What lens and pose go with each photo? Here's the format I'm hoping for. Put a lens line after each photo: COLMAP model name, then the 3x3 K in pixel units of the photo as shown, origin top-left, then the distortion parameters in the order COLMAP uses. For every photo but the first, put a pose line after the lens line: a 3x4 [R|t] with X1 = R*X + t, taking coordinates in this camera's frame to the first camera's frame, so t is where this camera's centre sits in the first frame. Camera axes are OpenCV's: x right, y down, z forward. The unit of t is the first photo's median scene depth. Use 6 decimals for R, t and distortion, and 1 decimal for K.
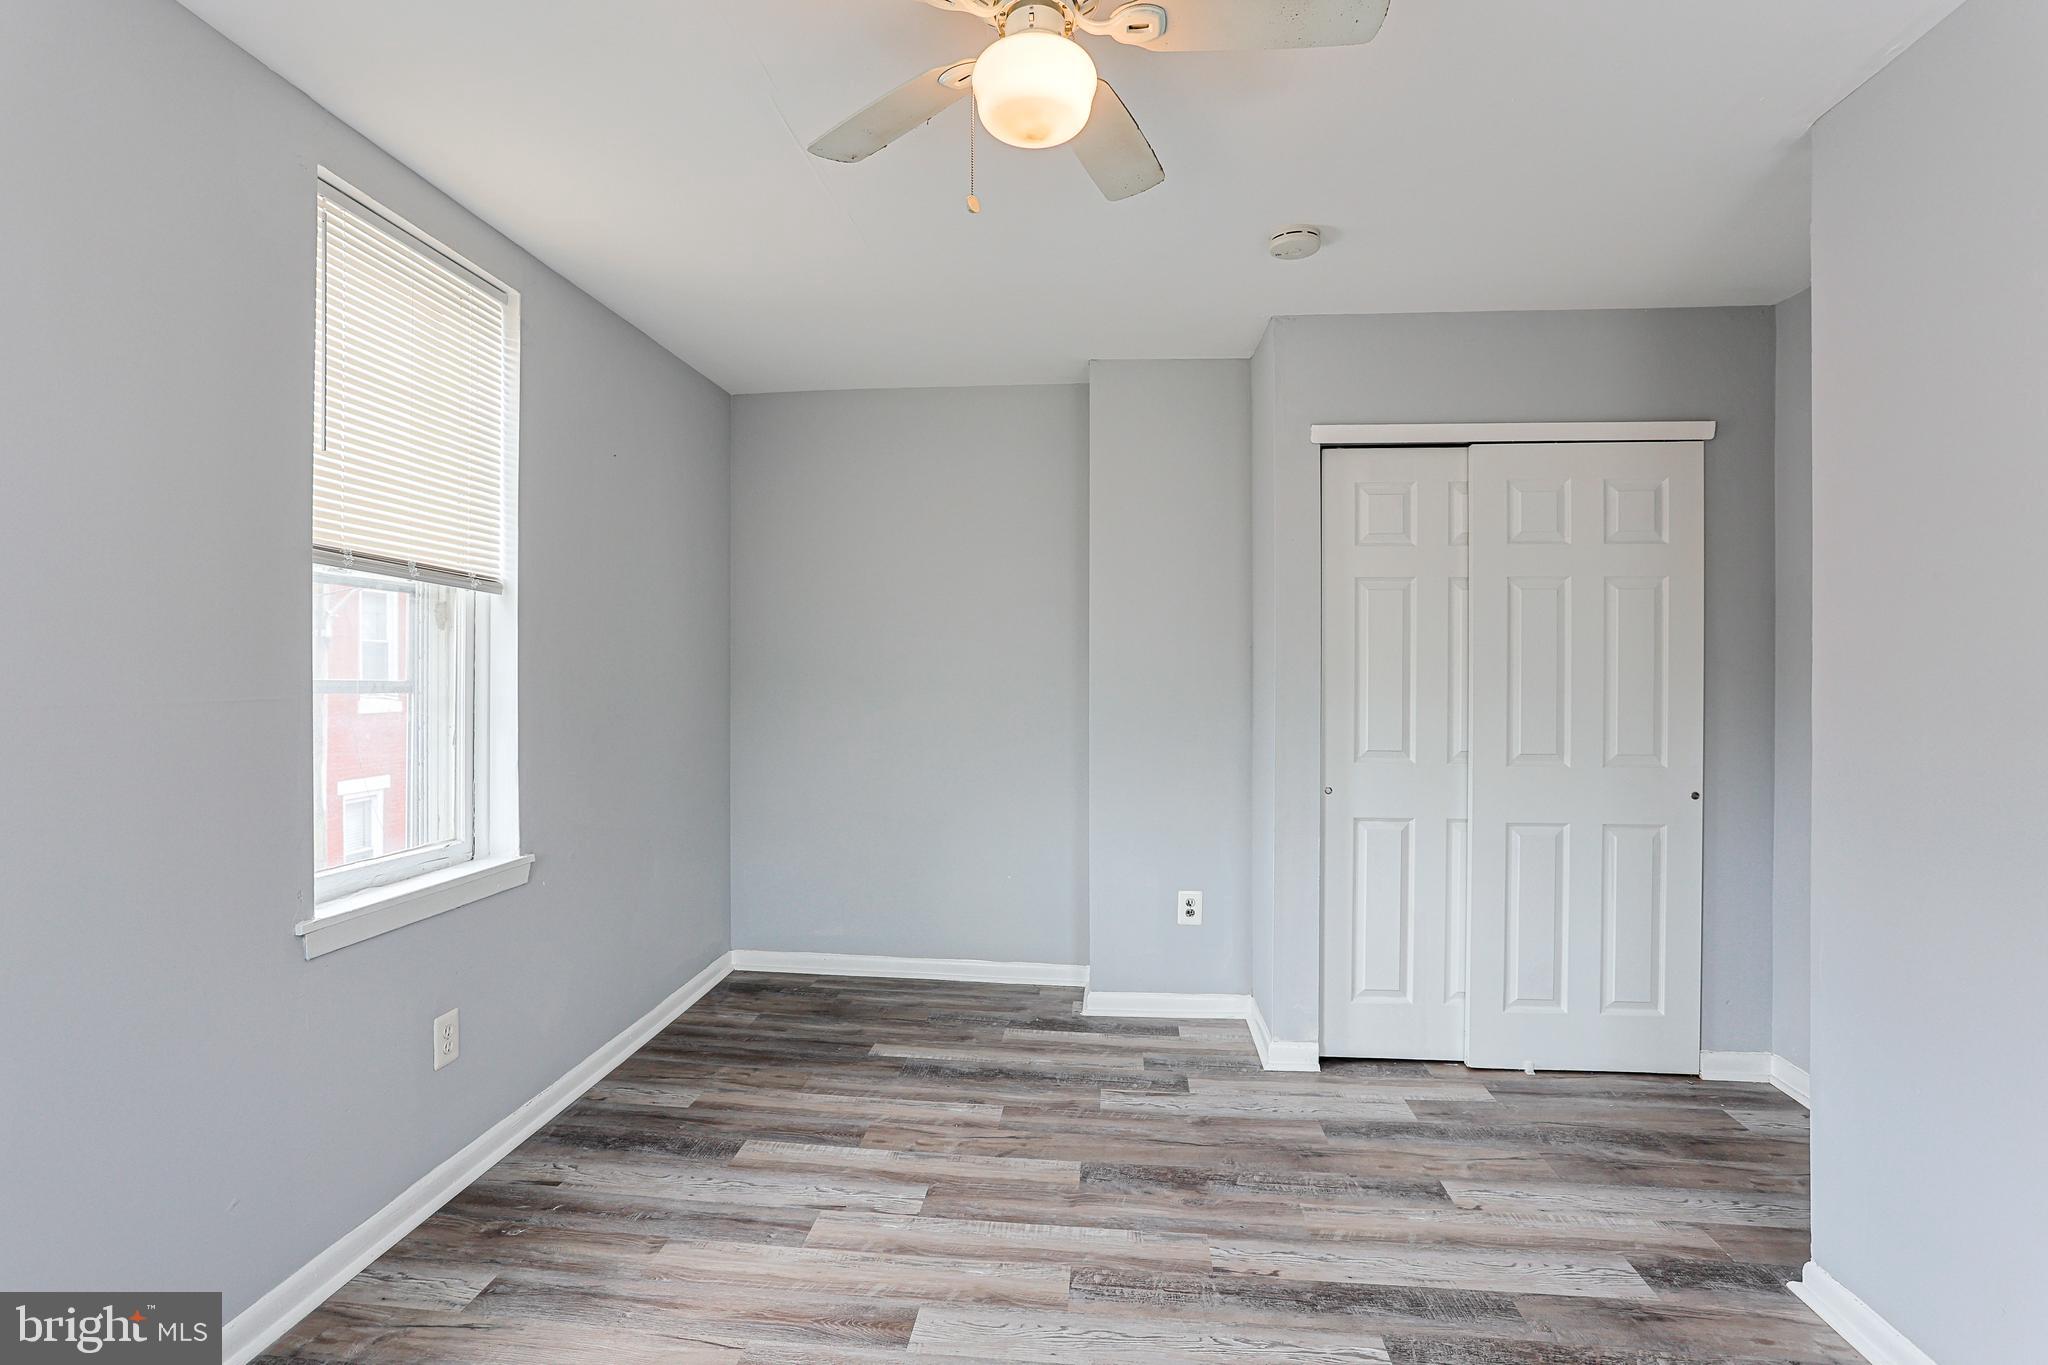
lens RADIAL K [[987.9, 0, 1015.5], [0, 987.9, 675.2], [0, 0, 1]] dist [-0.075720, 0.033095]
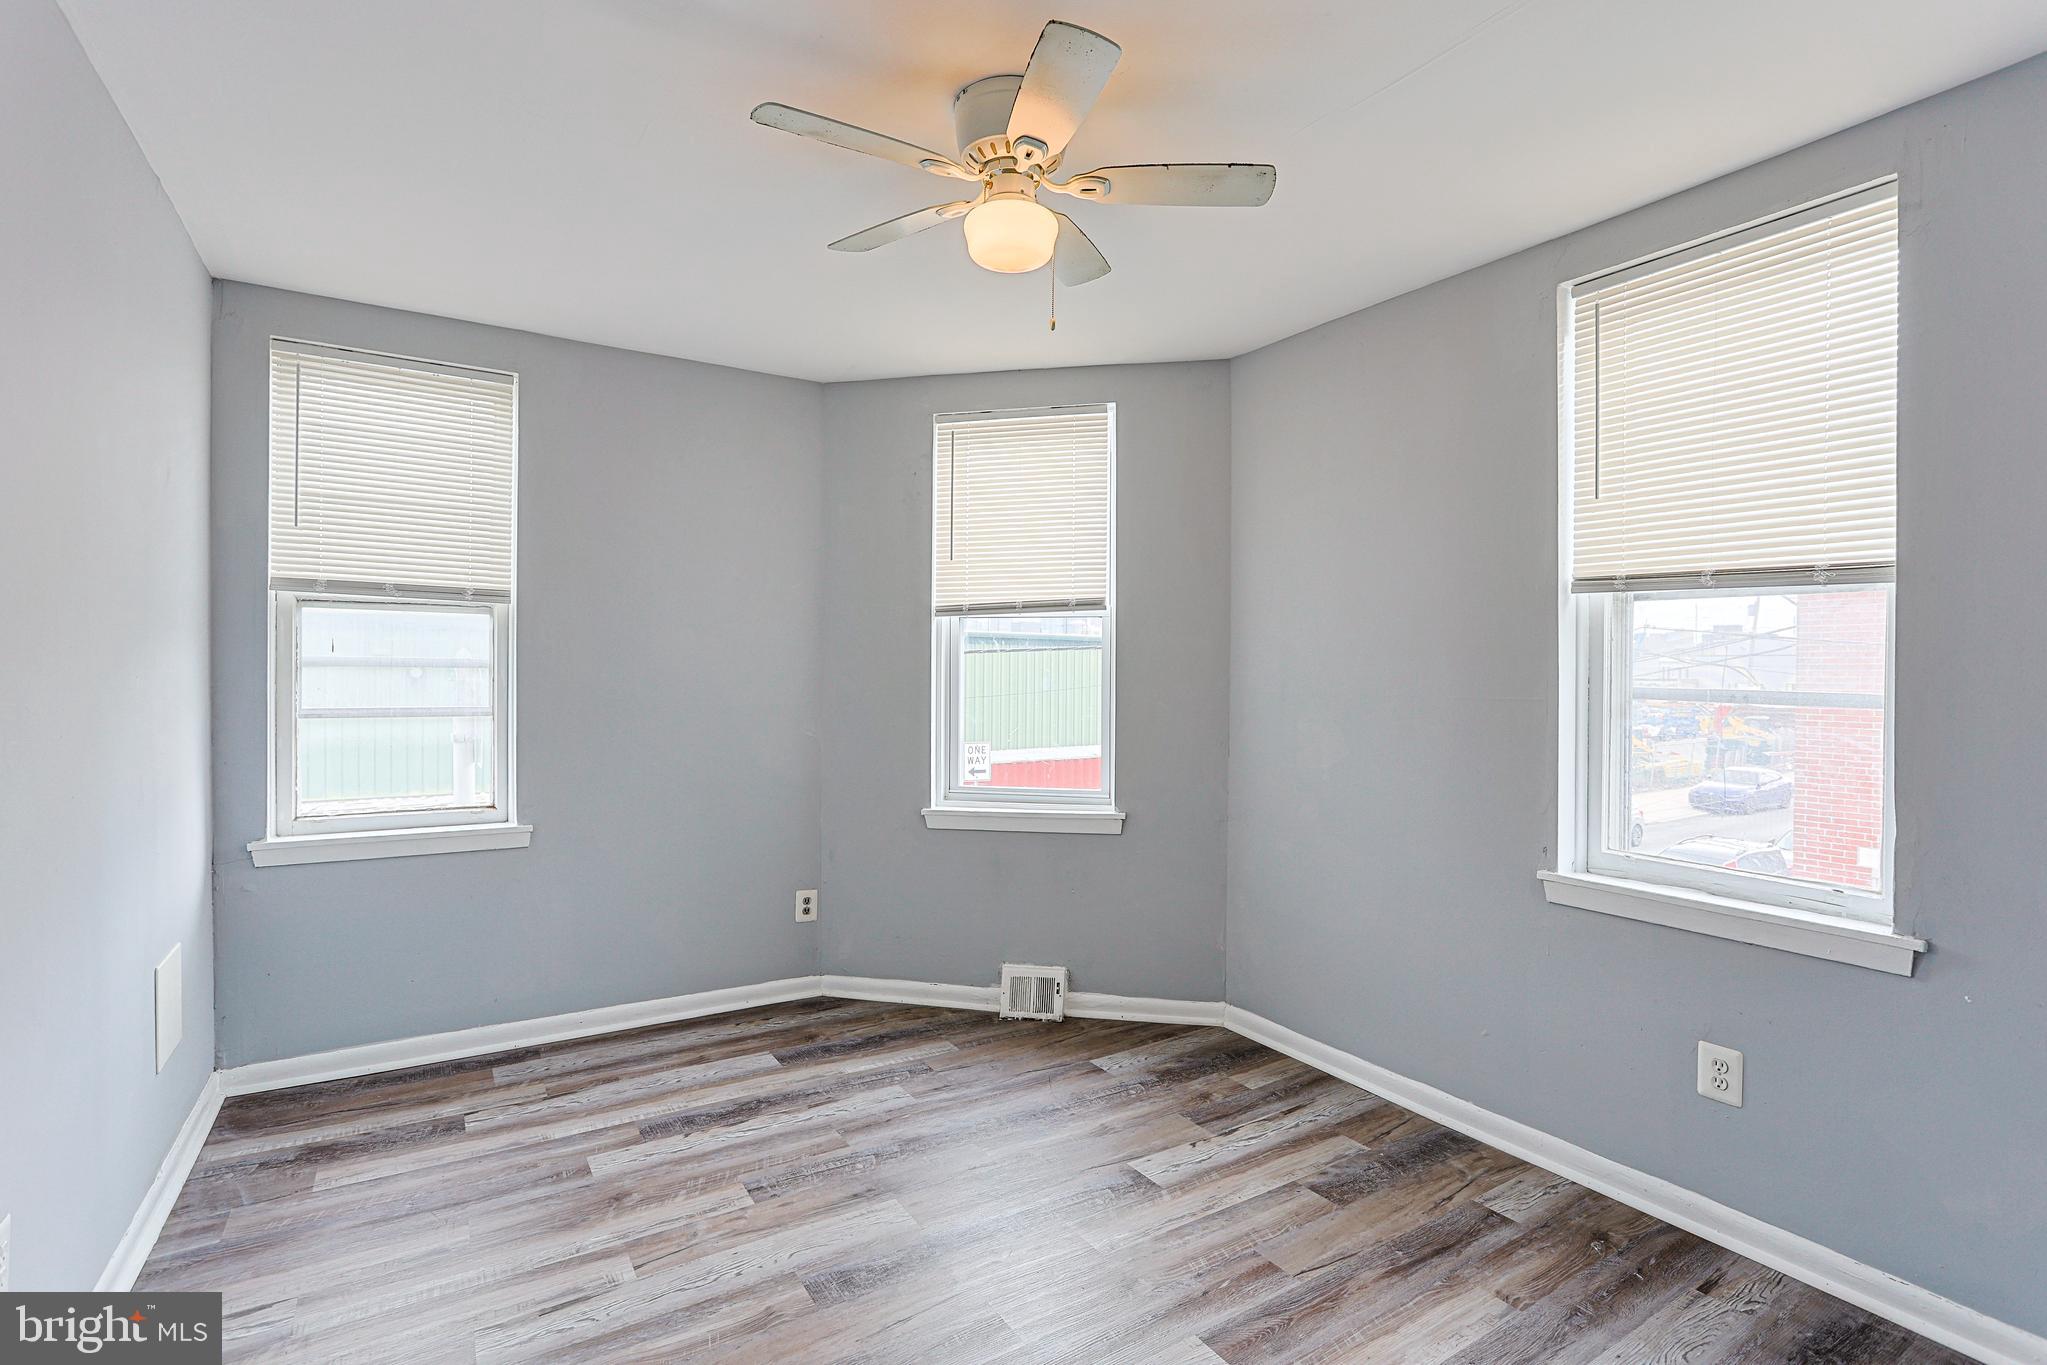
lens RADIAL K [[987.4, 0, 1015.0], [0, 987.4, 675.2], [0, 0, 1]] dist [-0.075720, 0.033095]
pose [[-0.805766, -0.005818, -0.592205, 0.530769], [-0.009619, 0.999948, 0.003264, -0.006894], [0.592156, 0.008326, -0.805780, 1.379416]]
